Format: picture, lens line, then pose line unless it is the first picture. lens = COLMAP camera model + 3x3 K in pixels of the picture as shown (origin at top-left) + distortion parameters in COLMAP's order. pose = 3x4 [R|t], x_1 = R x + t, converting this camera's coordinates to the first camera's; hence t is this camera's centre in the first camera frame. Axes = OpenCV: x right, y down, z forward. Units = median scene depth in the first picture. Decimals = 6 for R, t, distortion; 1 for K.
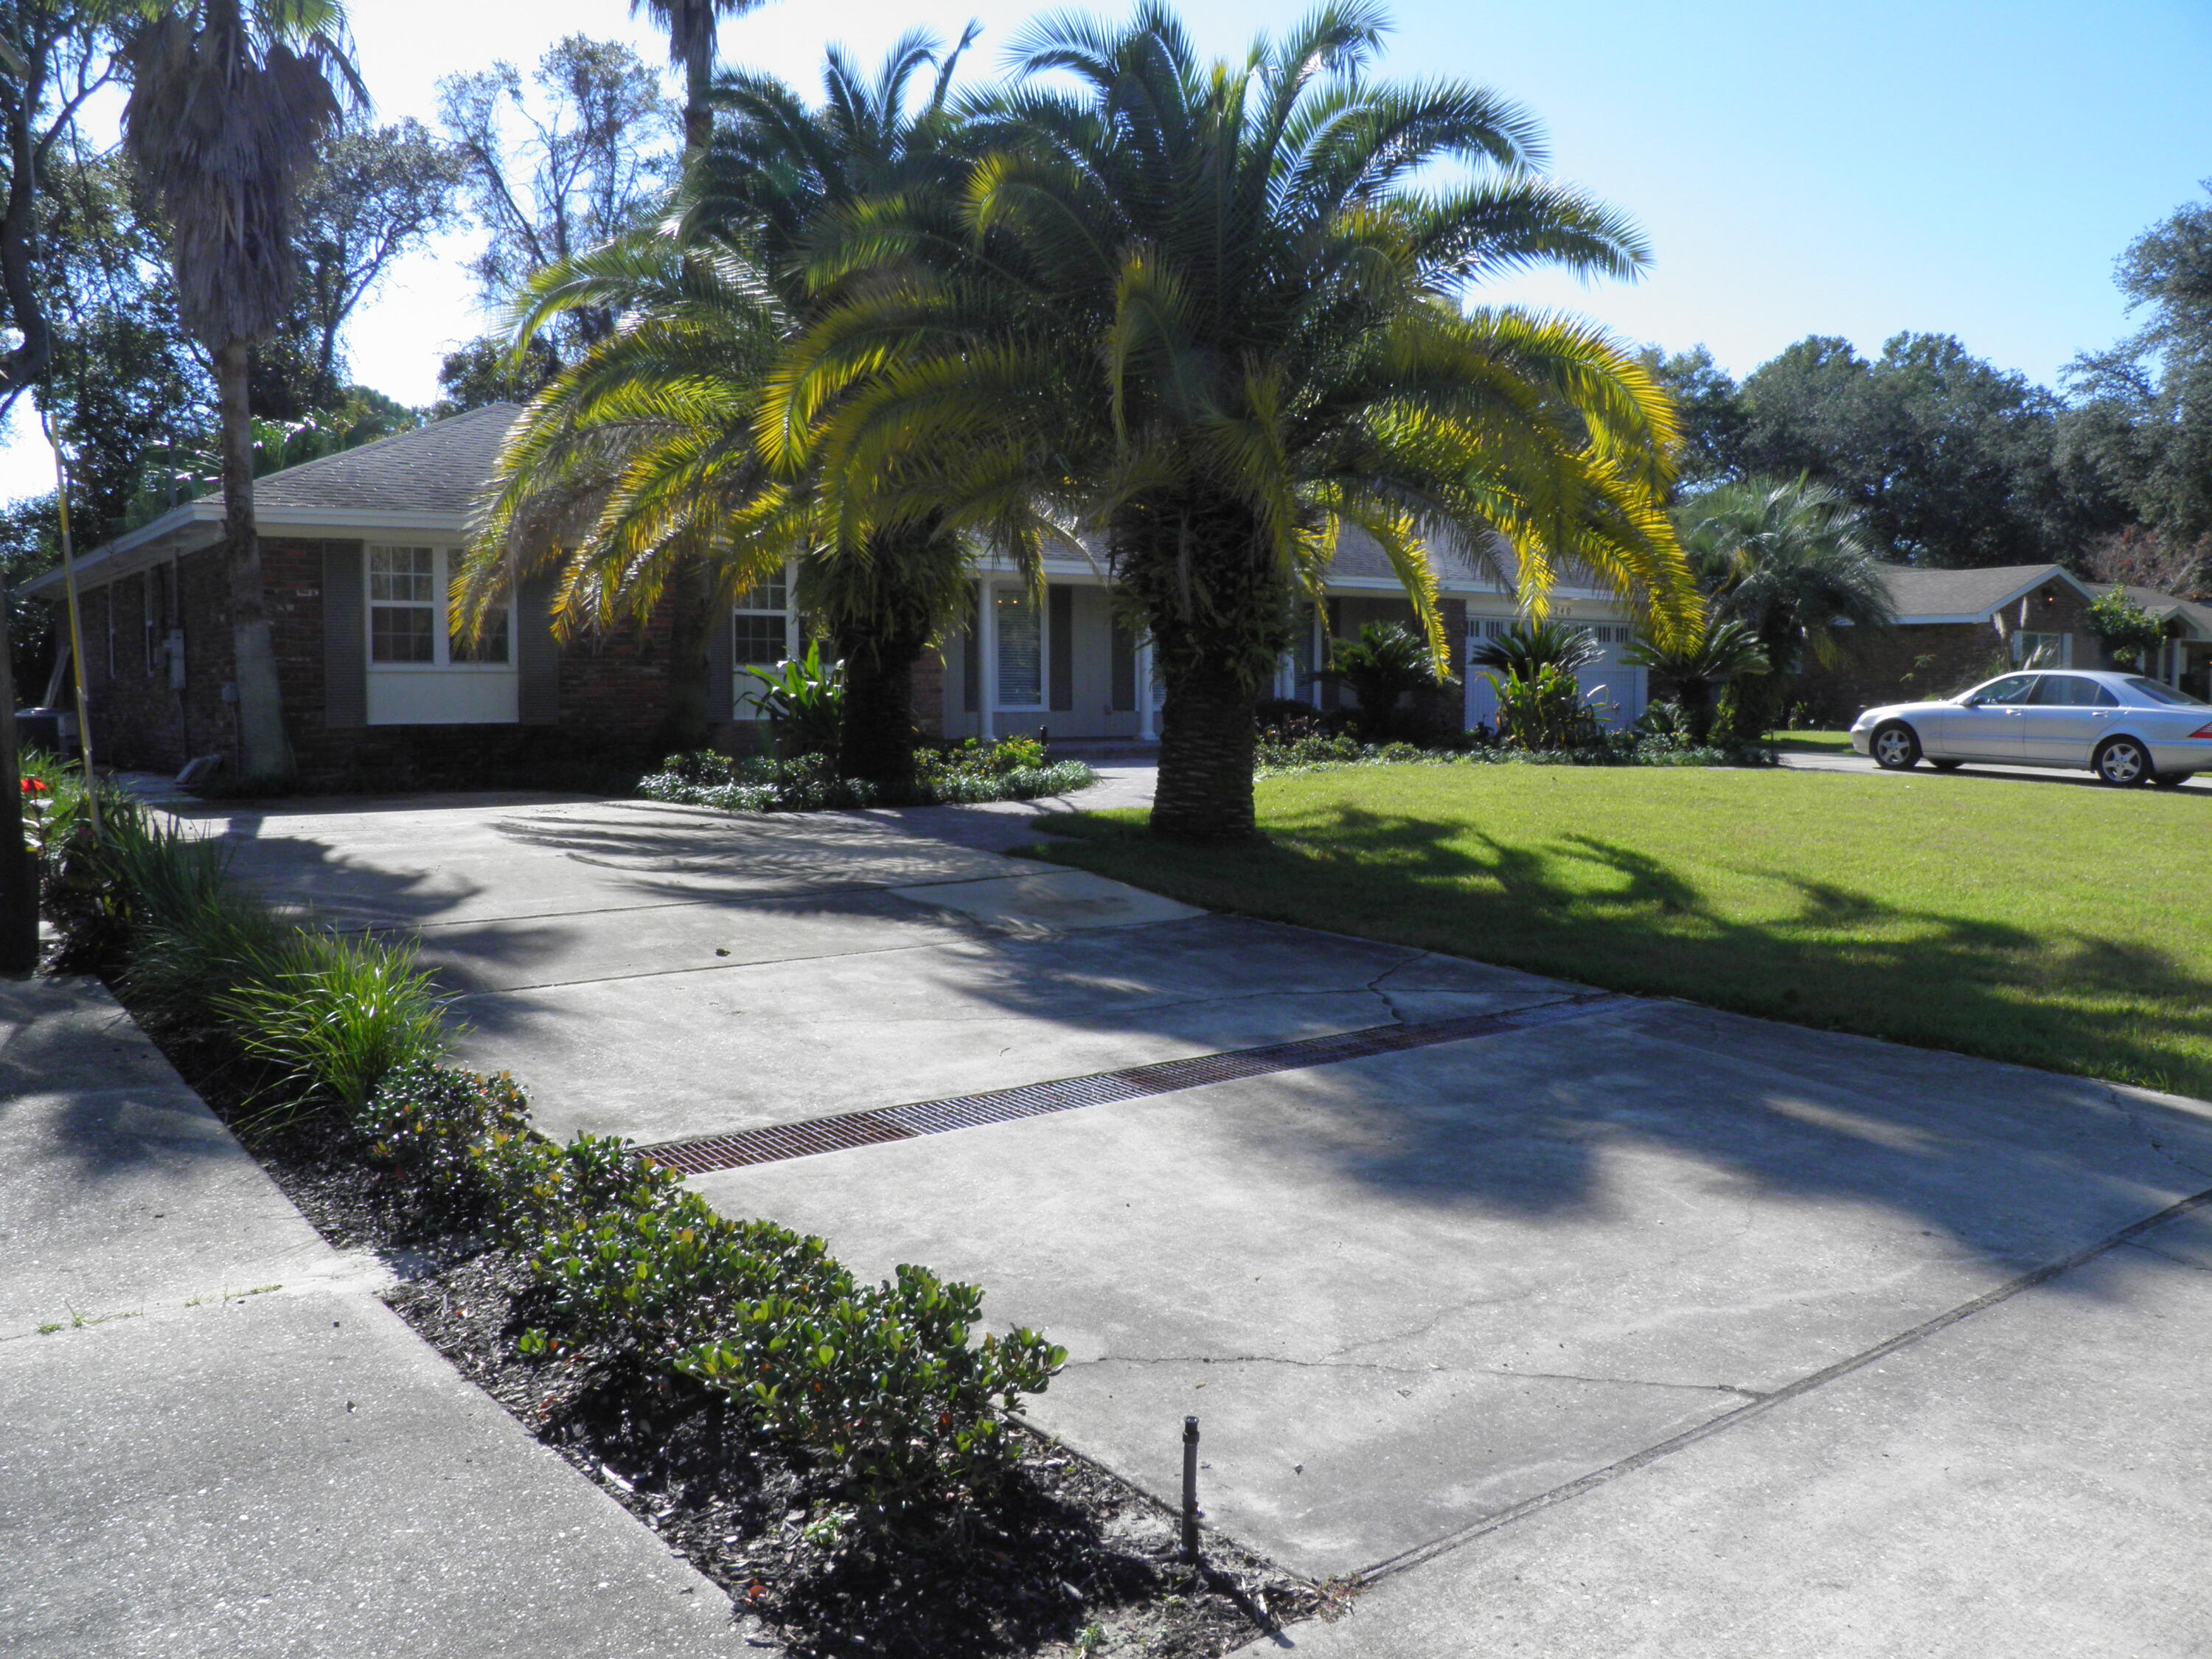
lens RADIAL K [[1830.2, 0, 1106.0], [0, 1830.2, 829.5], [0, 0, 1]] dist [-0.081048, 0.004091]
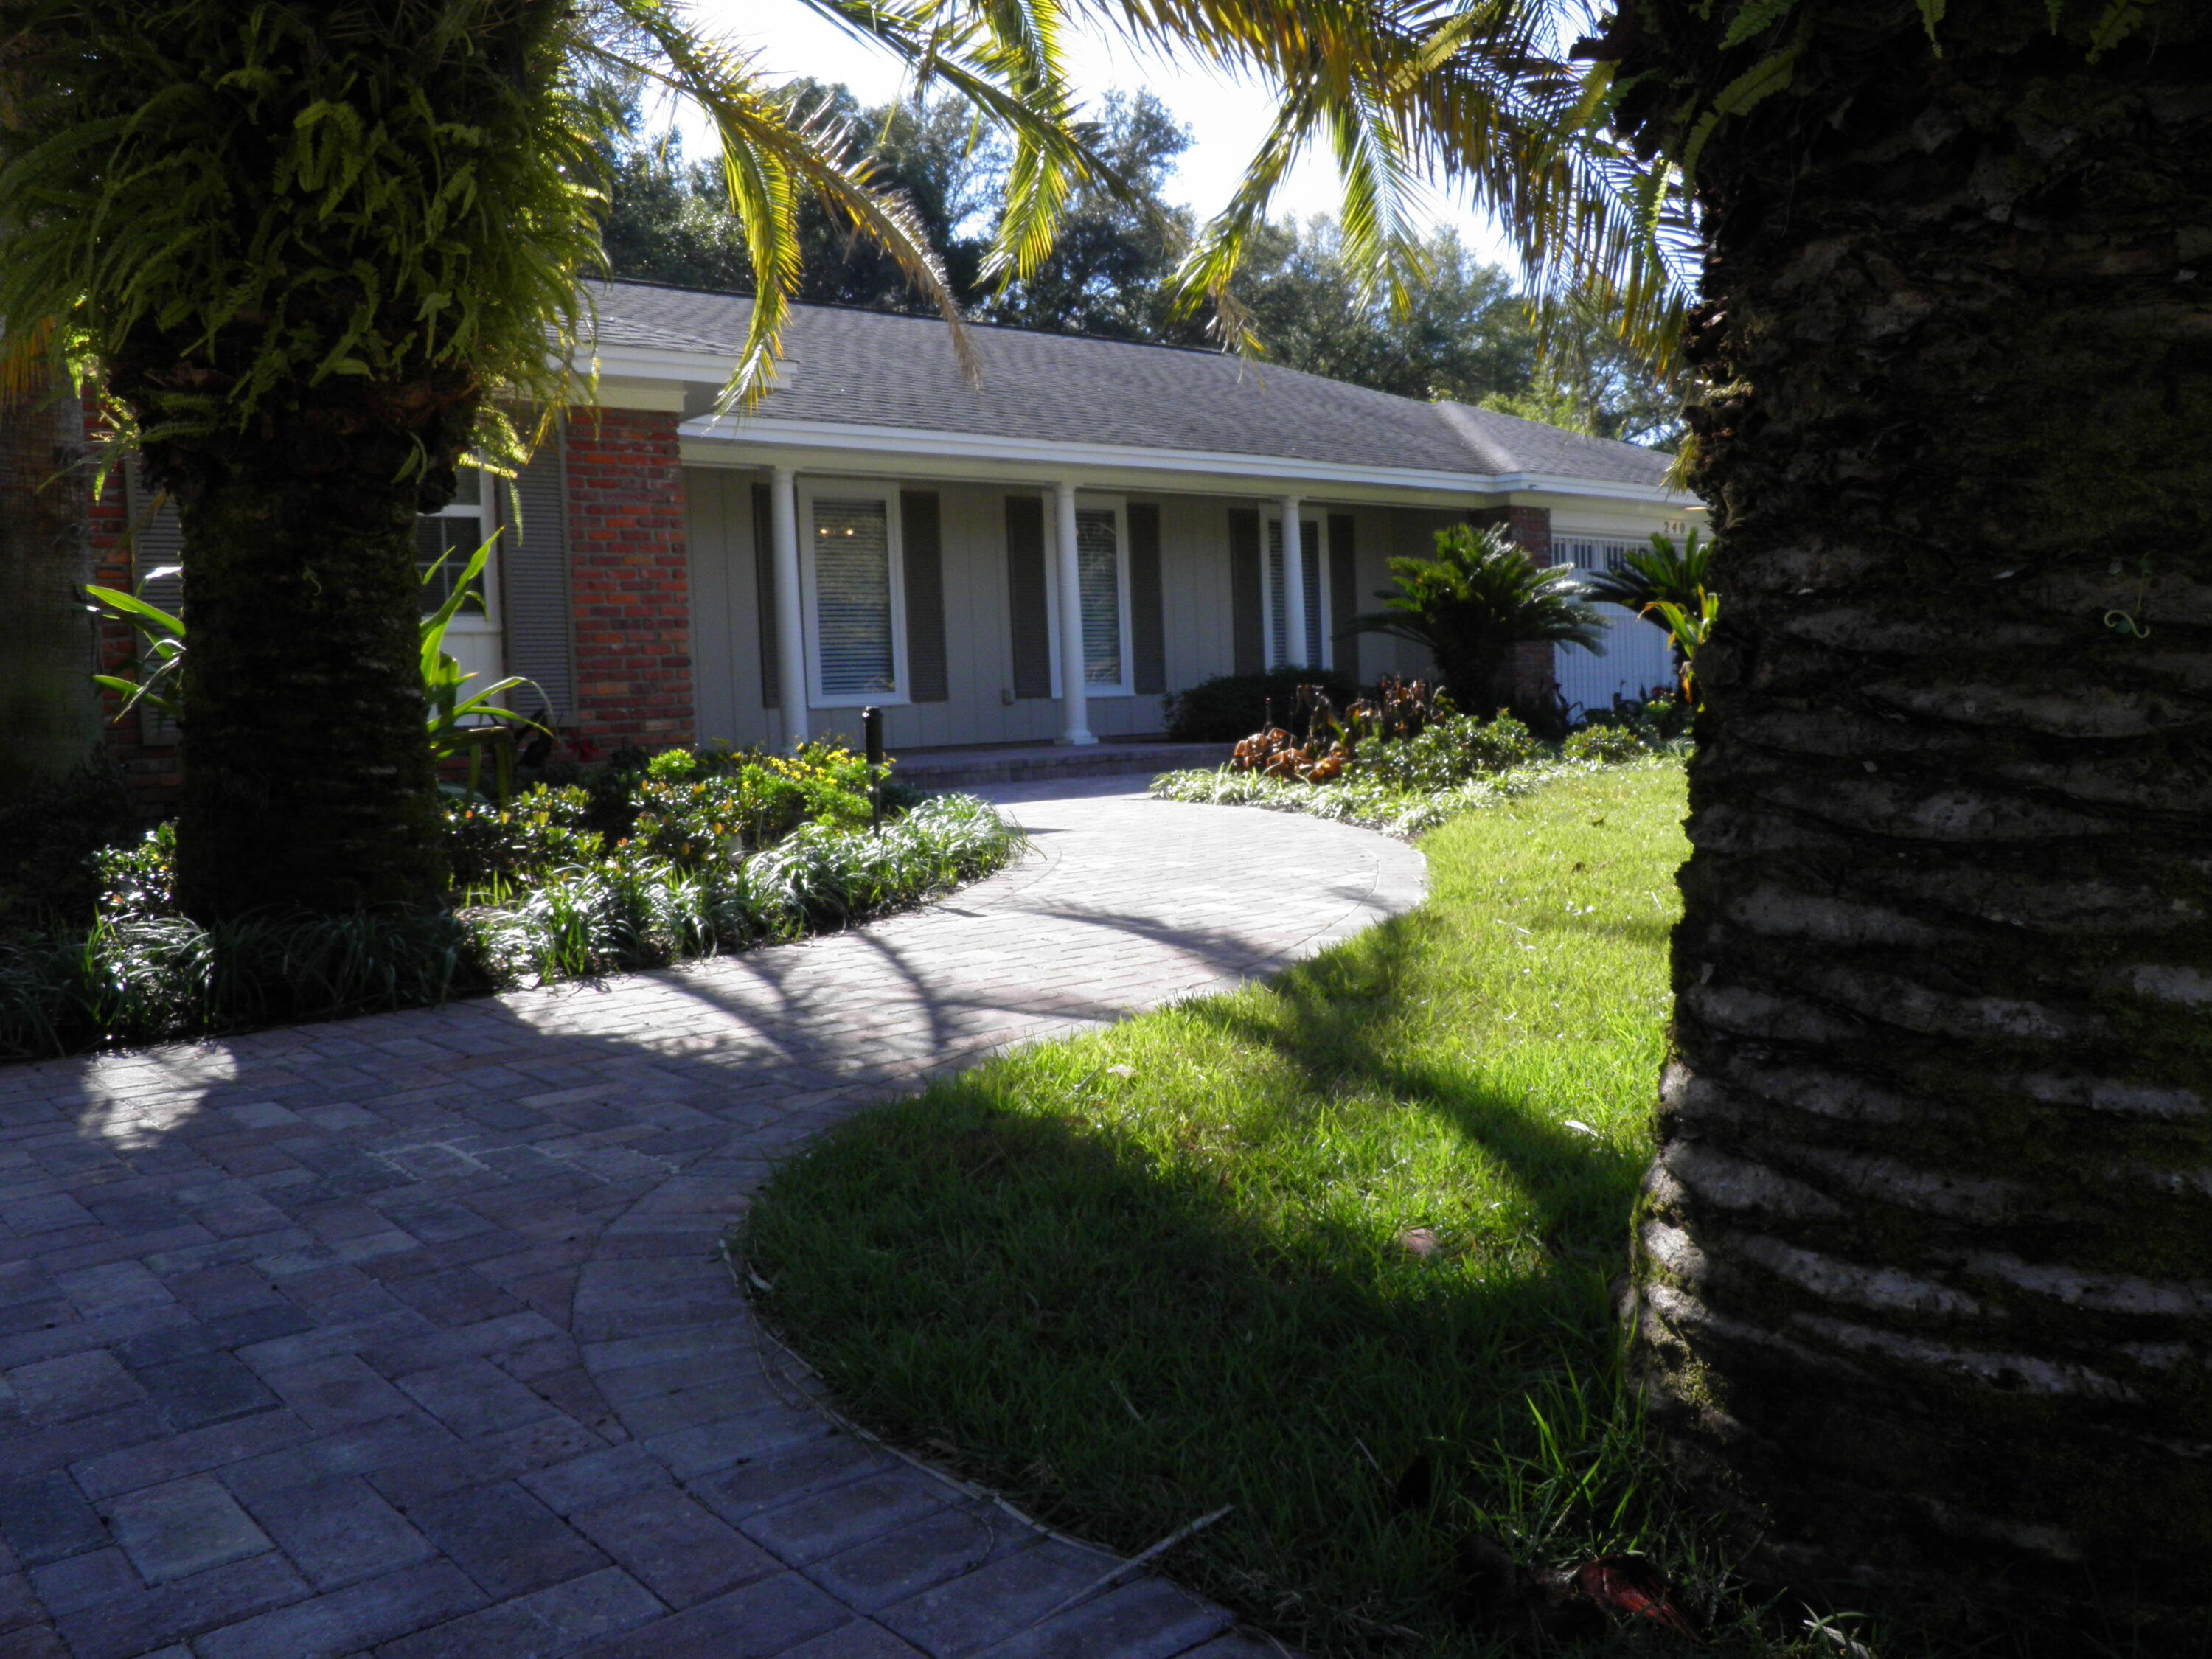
lens RADIAL K [[1830.2, 0, 1106.0], [0, 1830.2, 829.5], [0, 0, 1]] dist [-0.081048, 0.004091]
pose [[0.996939, -0.043061, 0.065257, -0.011909], [0.043380, 0.999053, -0.003476, -0.028356], [-0.065045, 0.006296, 0.997862, 0.613231]]
